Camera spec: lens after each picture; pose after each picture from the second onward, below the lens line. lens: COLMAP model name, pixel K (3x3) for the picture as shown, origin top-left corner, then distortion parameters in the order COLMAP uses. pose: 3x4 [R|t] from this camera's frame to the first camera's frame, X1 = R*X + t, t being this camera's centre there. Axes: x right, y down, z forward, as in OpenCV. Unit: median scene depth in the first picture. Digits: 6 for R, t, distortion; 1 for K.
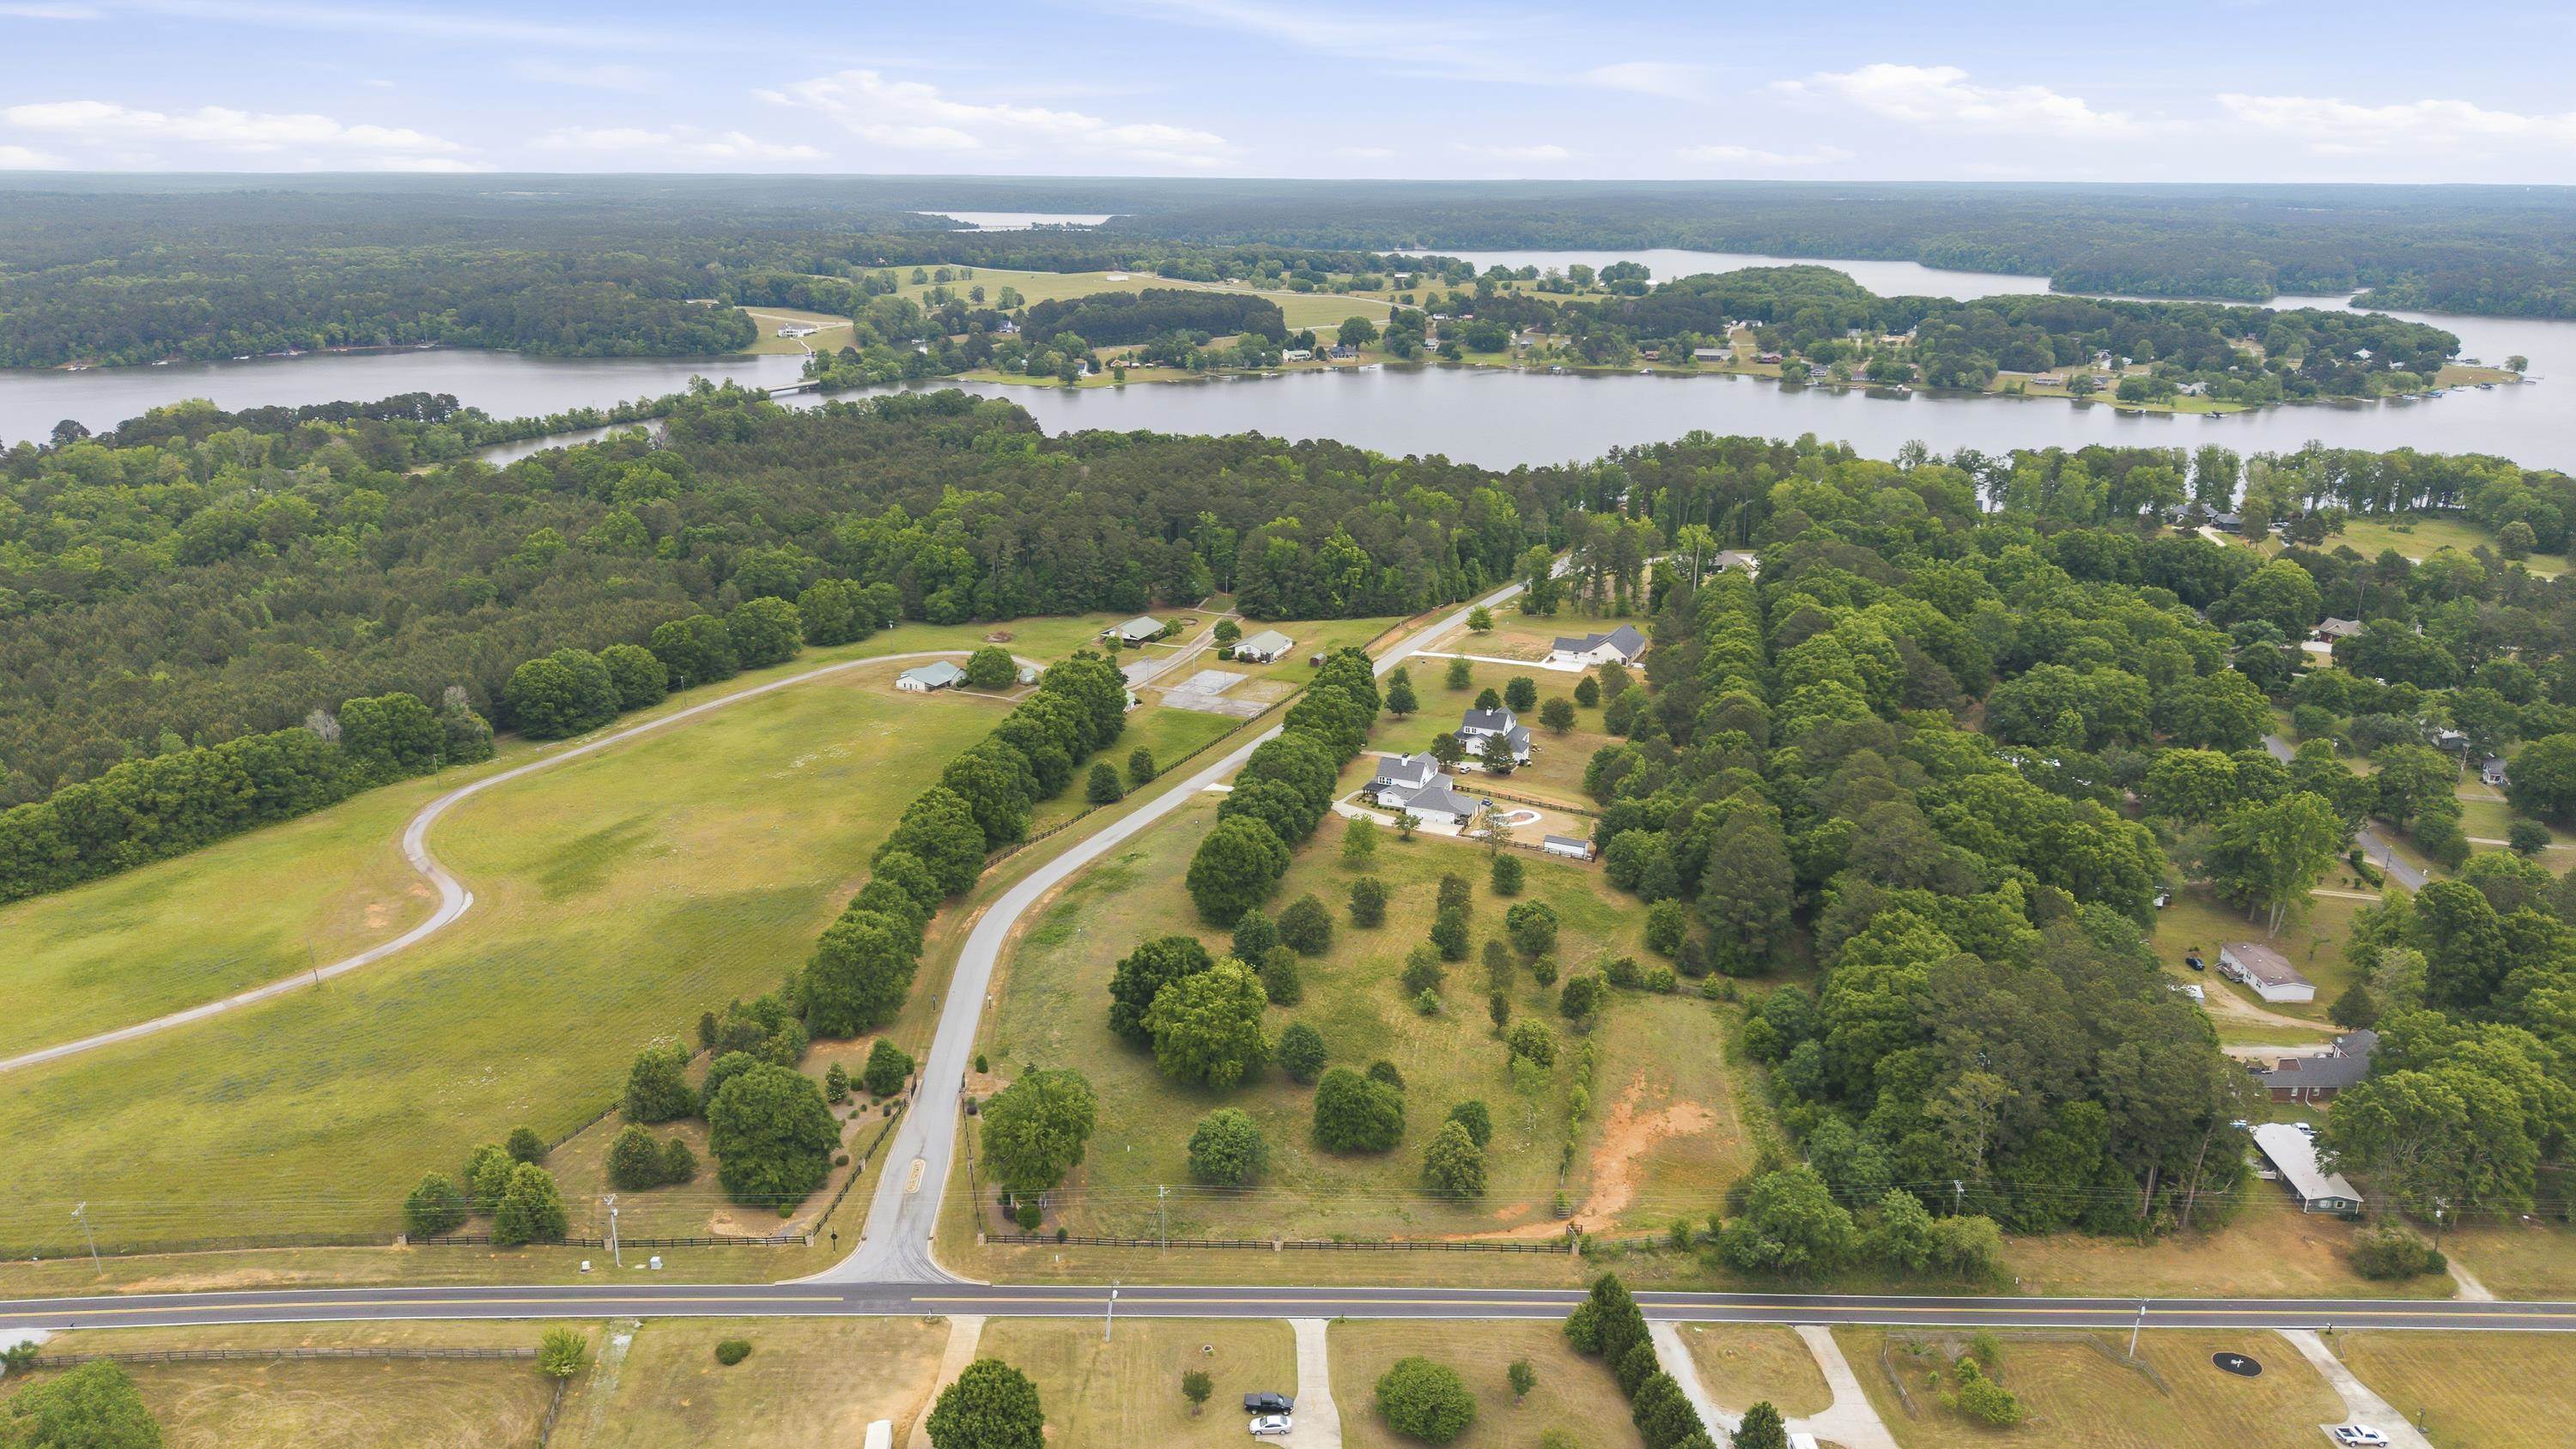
lens RADIAL K [[1695.6, 0, 1252.0], [0, 1695.6, 773.1], [0, 0, 1]] dist [0.040397, -0.032888]
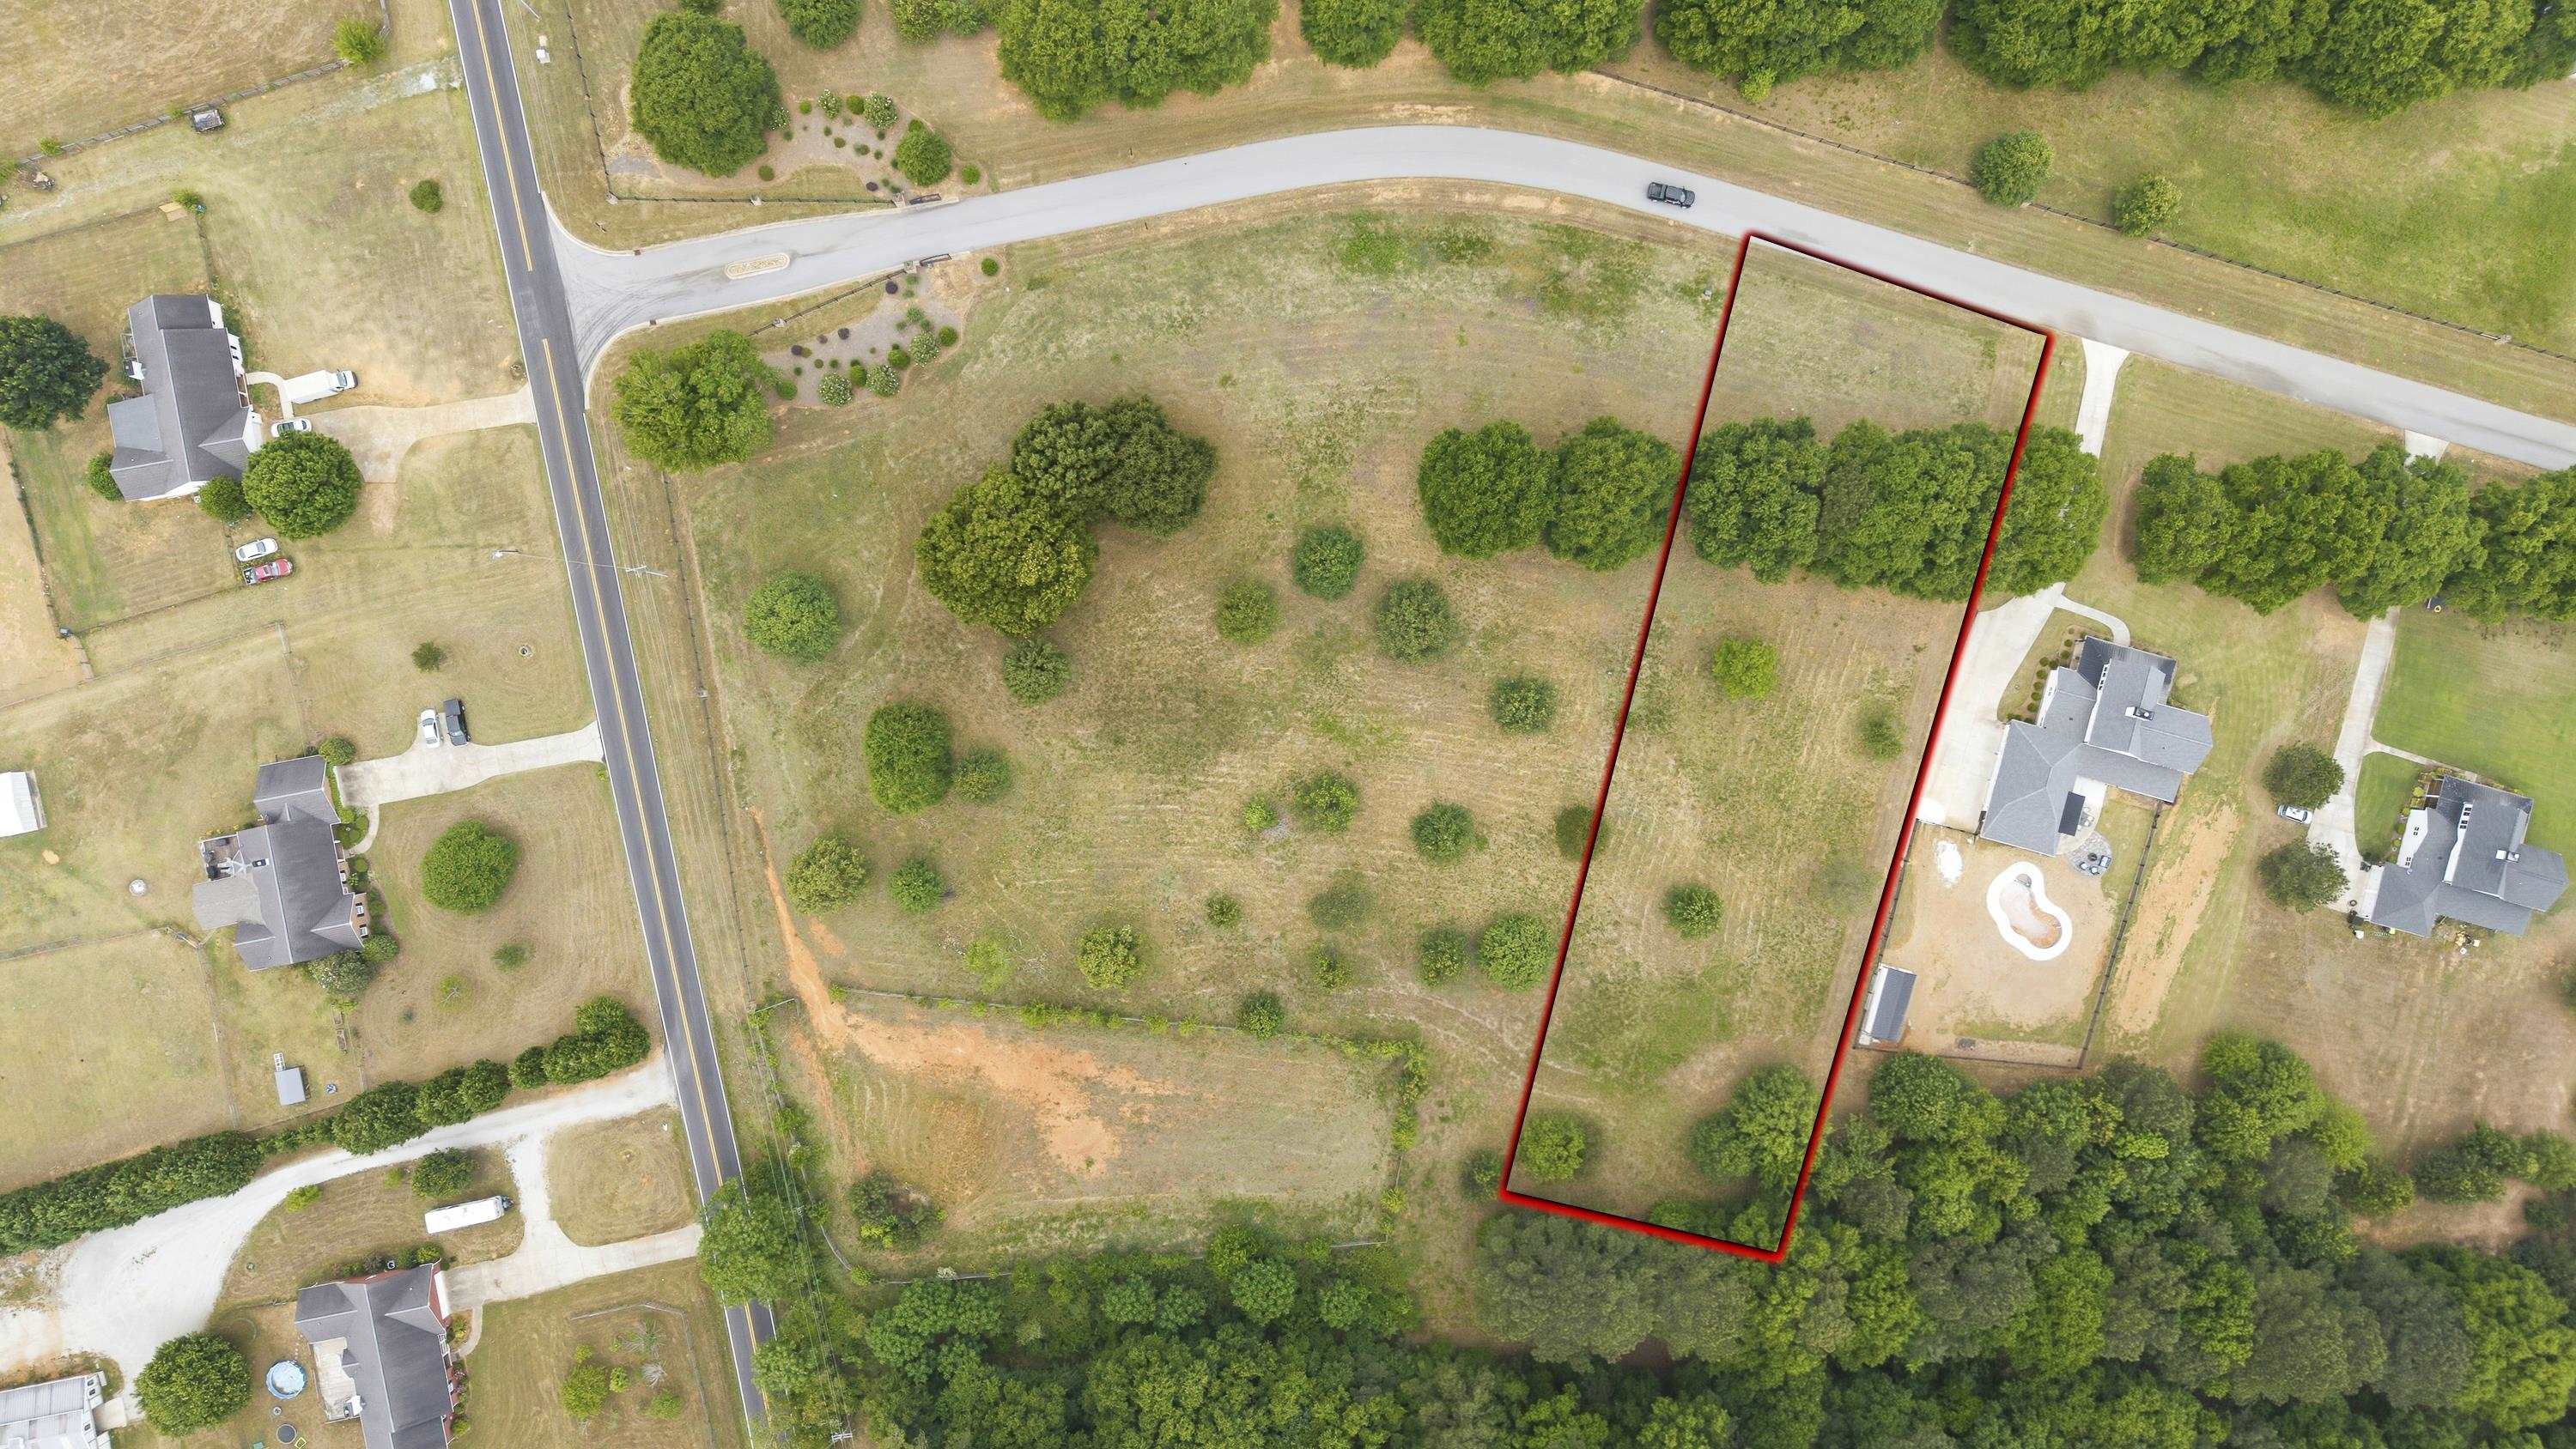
lens RADIAL K [[1741.8, 0, 1286.1], [0, 1741.8, 735.3], [0, 0, 1]] dist [0.037343, -0.032712]
pose [[0.169025, 0.985572, -0.008870, 0.042877], [-0.351315, 0.068654, 0.933737, -0.310680], [0.920874, -0.154708, 0.357850, 0.403809]]
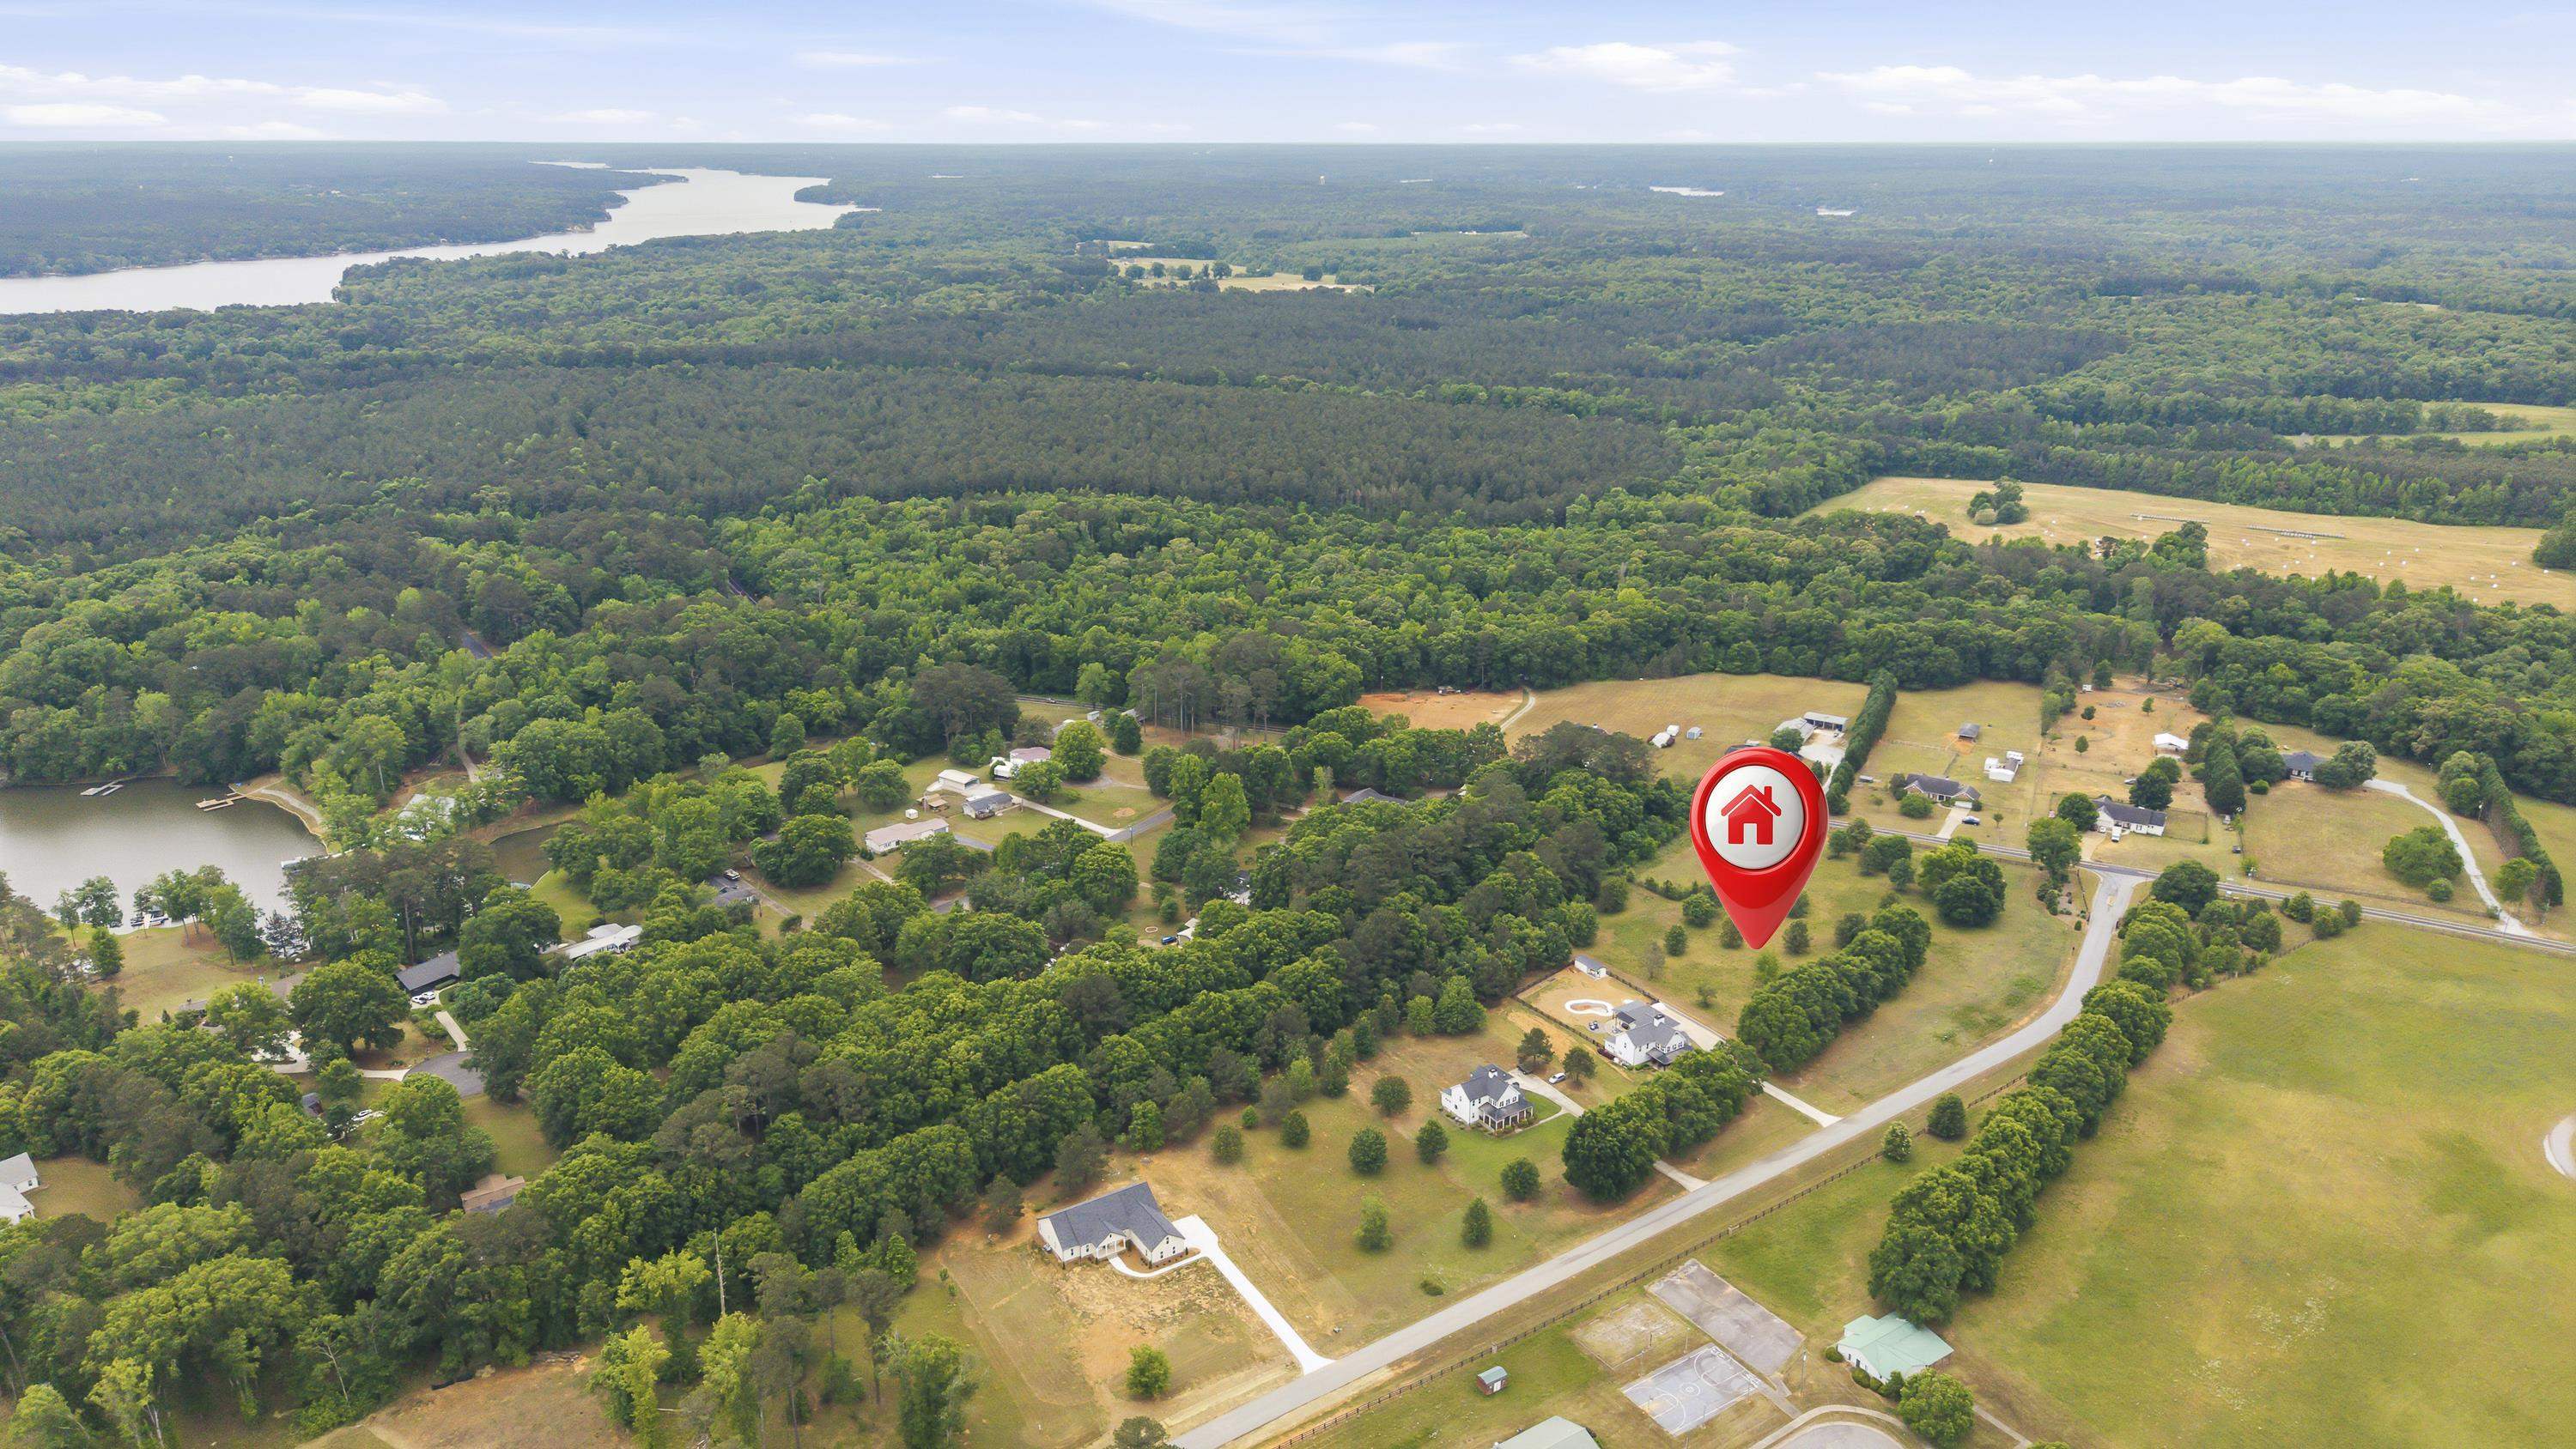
lens RADIAL K [[1767.1, 0, 1270.2], [0, 1767.1, 713.8], [0, 0, 1]] dist [0.006849, 0.003125]
pose [[-0.848986, -0.178935, 0.497197, -0.165608], [0.167484, 0.801286, 0.574360, -0.631515], [-0.501170, 0.570897, -0.650312, 1.282394]]
